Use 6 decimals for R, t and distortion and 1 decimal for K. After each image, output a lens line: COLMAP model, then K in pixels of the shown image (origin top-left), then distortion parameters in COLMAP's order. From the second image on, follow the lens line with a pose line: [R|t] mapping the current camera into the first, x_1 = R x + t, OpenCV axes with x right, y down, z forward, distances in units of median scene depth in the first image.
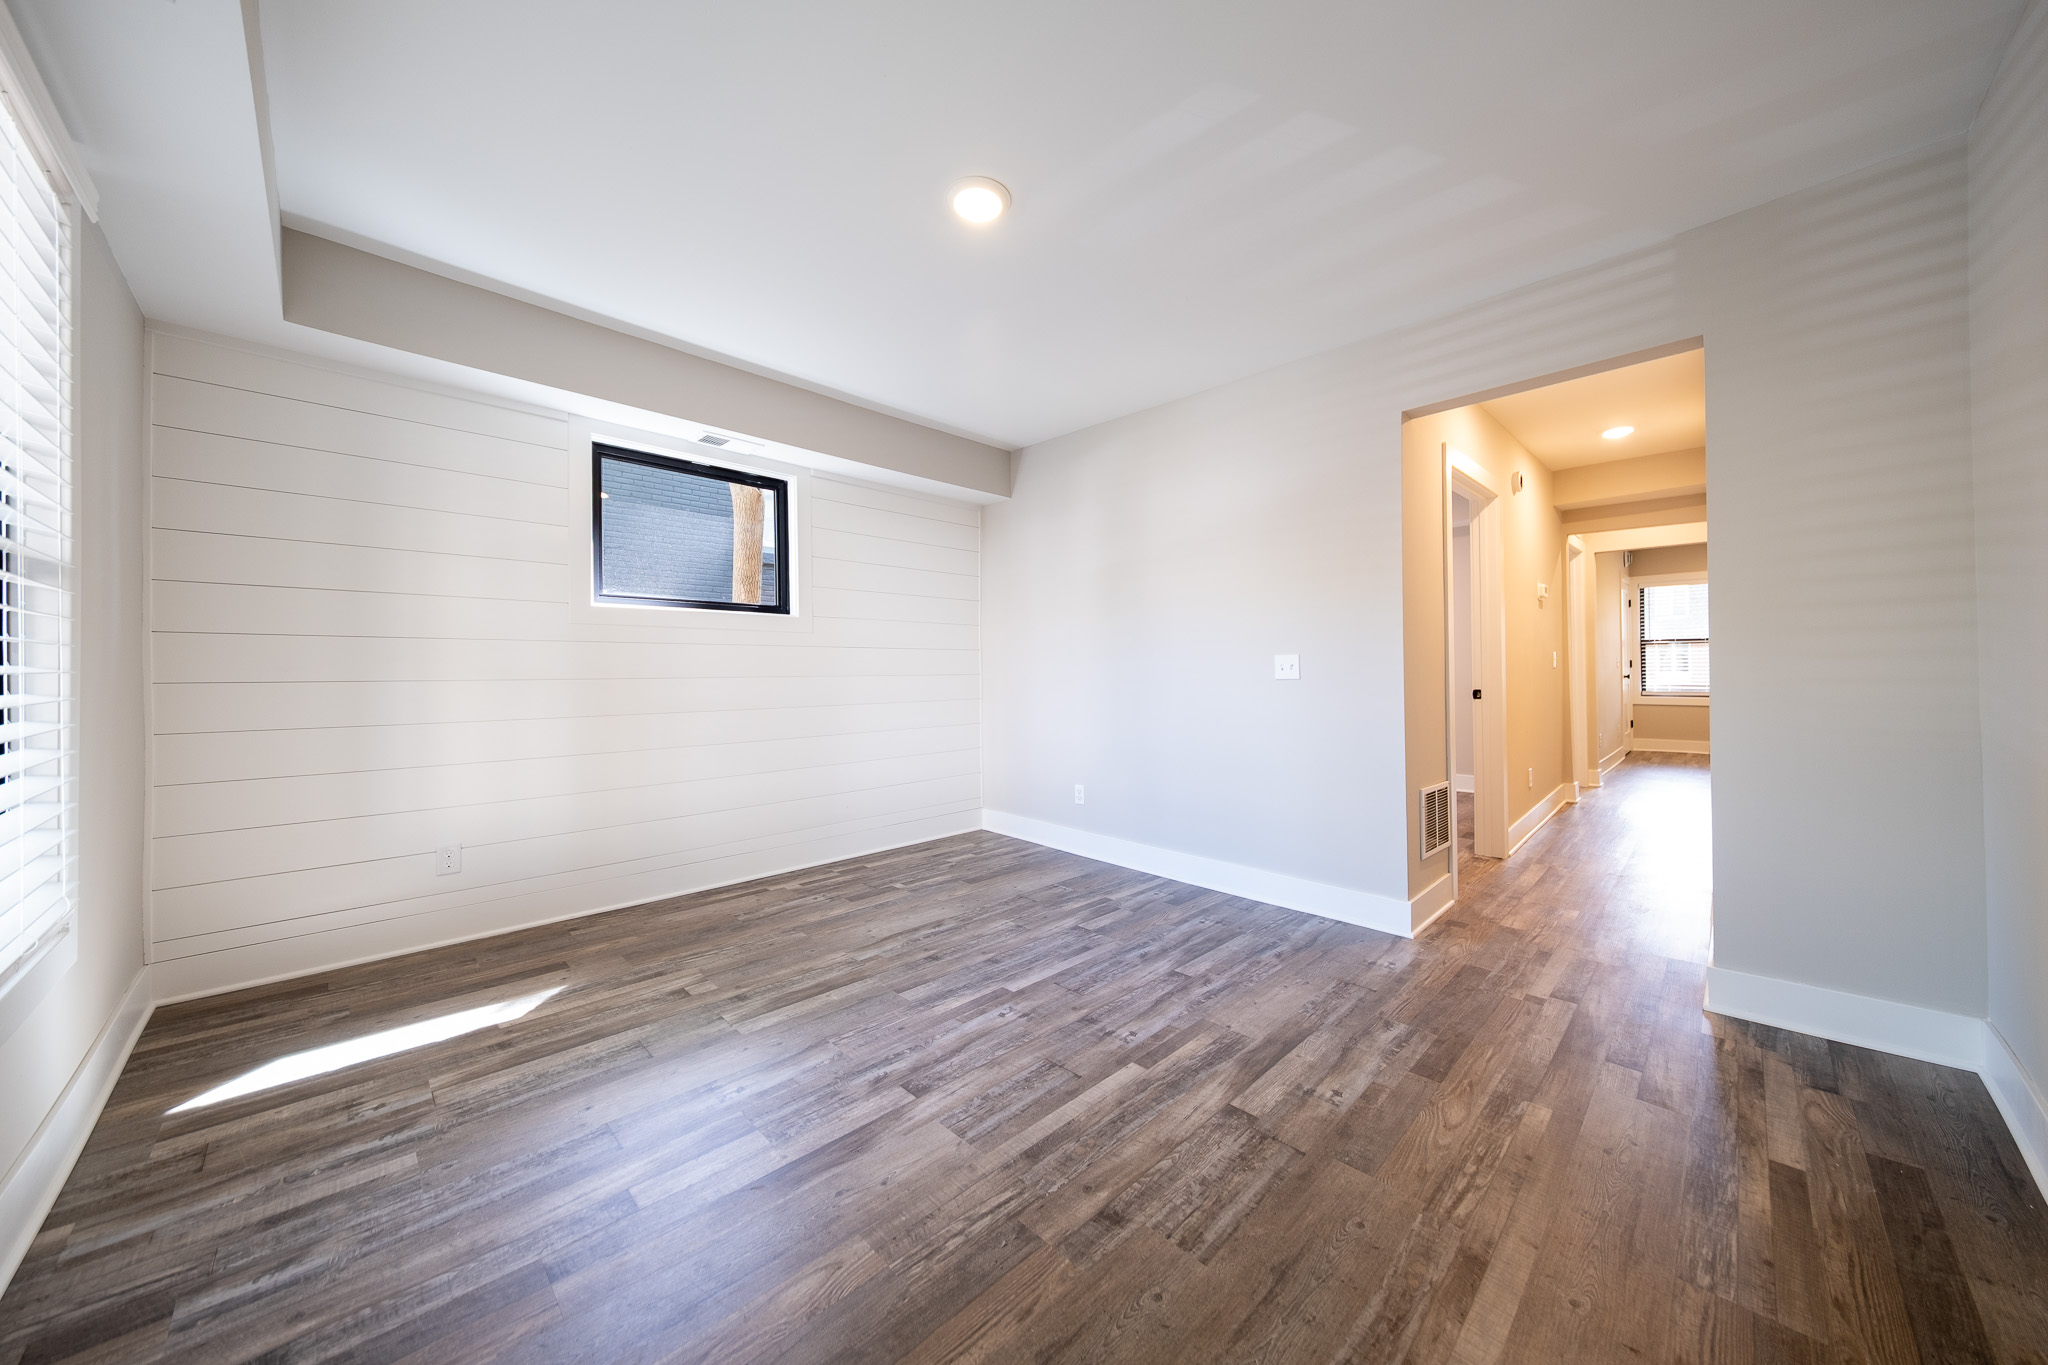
lens RADIAL K [[701.3, 0, 1018.0], [0, 701.3, 673.3], [0, 0, 1]] dist [0.015712, -0.004533]
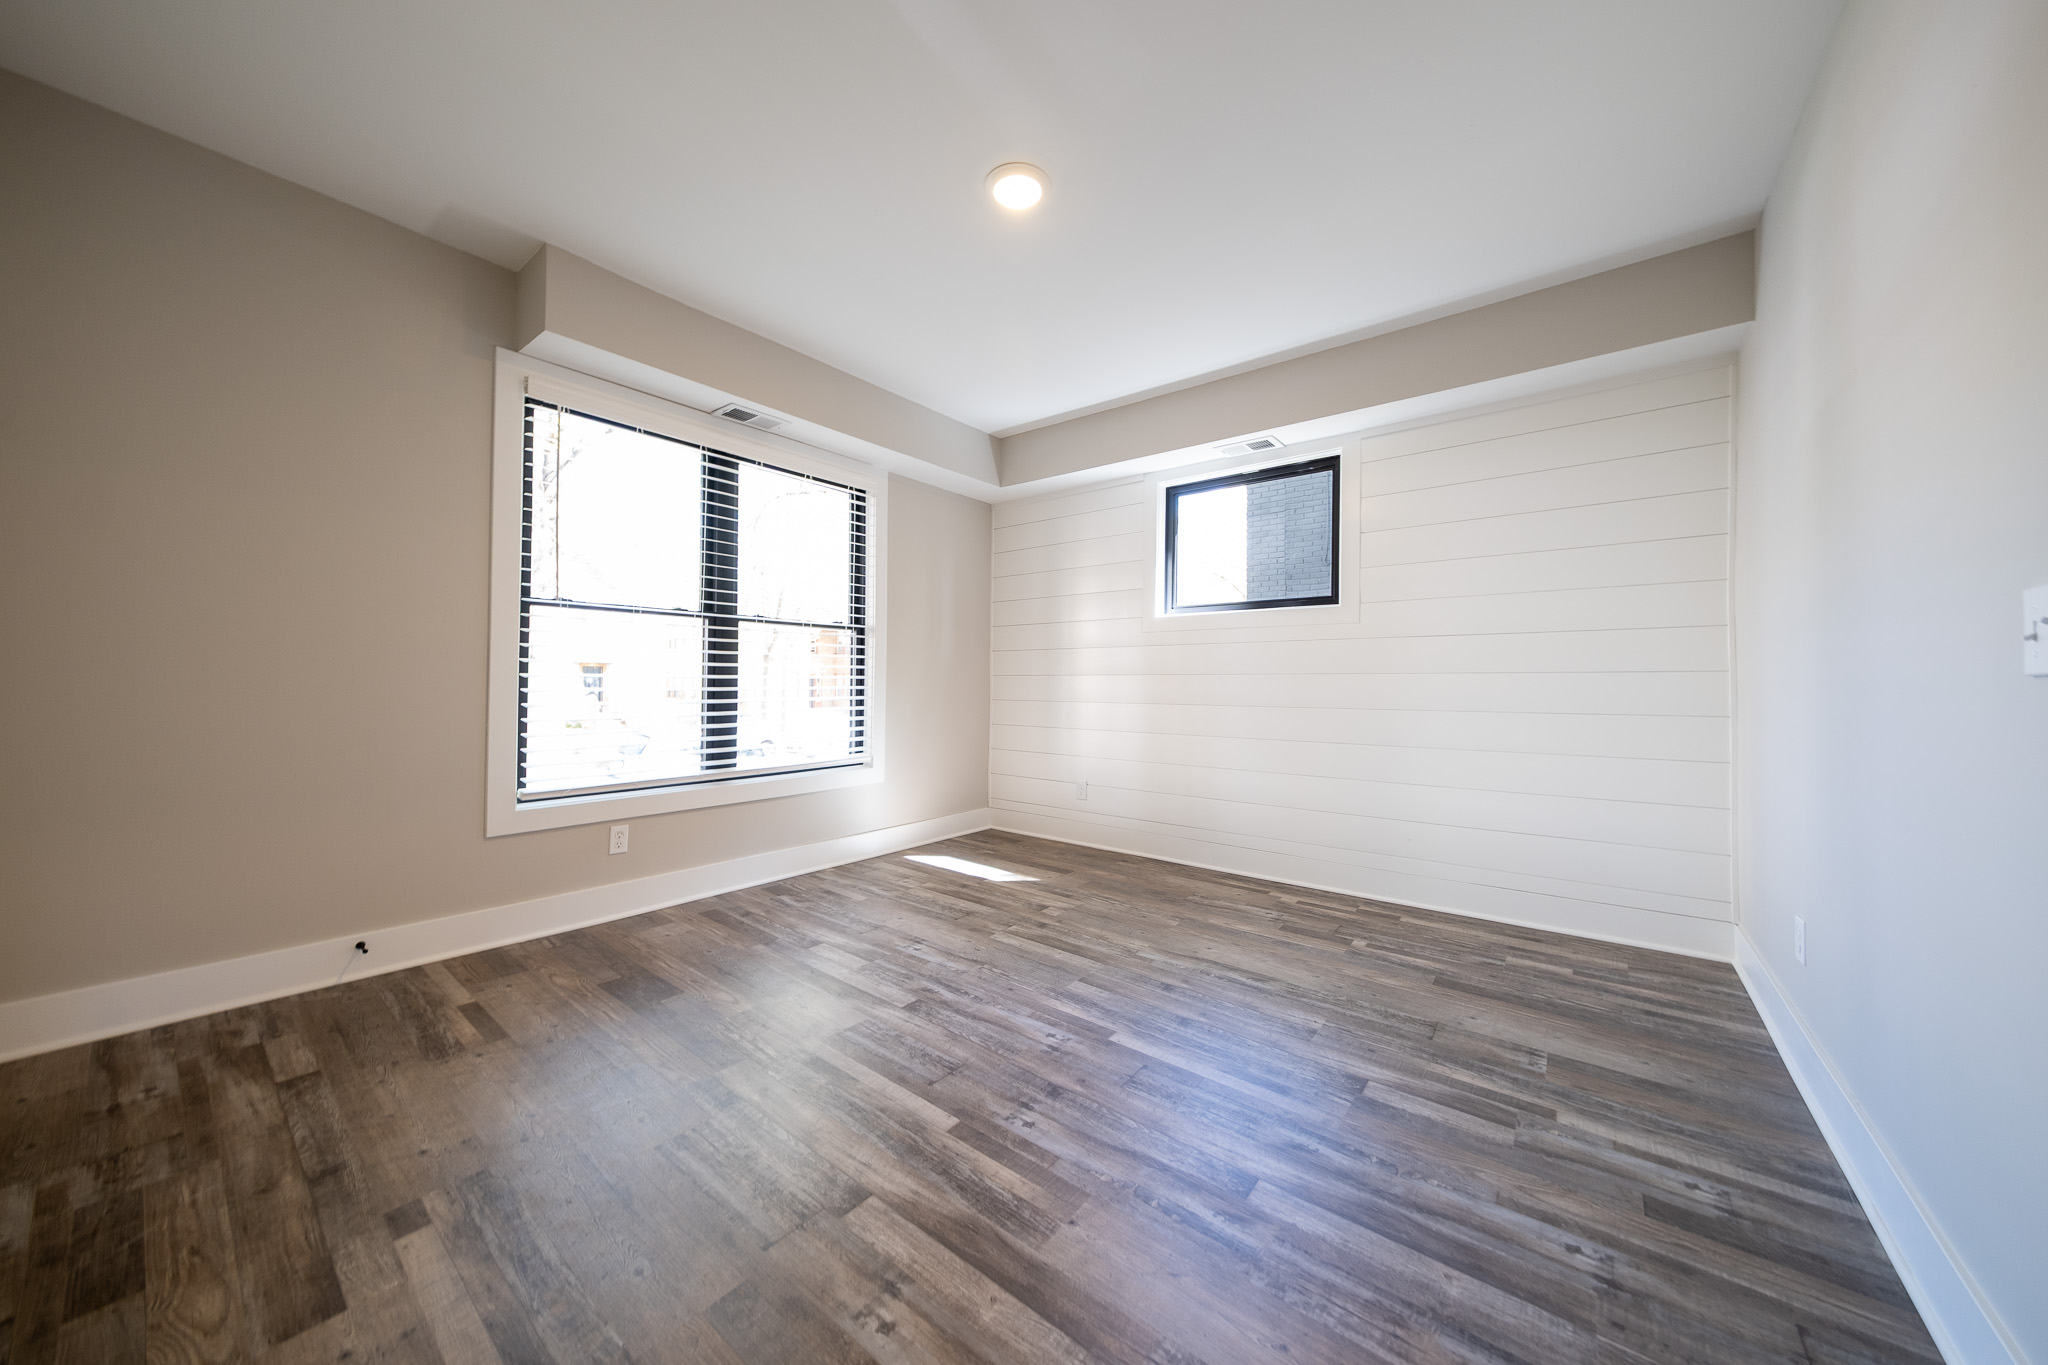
lens RADIAL K [[701.3, 0, 1018.0], [0, 701.3, 673.3], [0, 0, 1]] dist [0.015712, -0.004533]
pose [[0.118944, -0.002676, -0.992897, 0.794191], [-0.007894, 0.999962, -0.003641, 0.015940], [0.992870, 0.008271, 0.118918, 0.758677]]
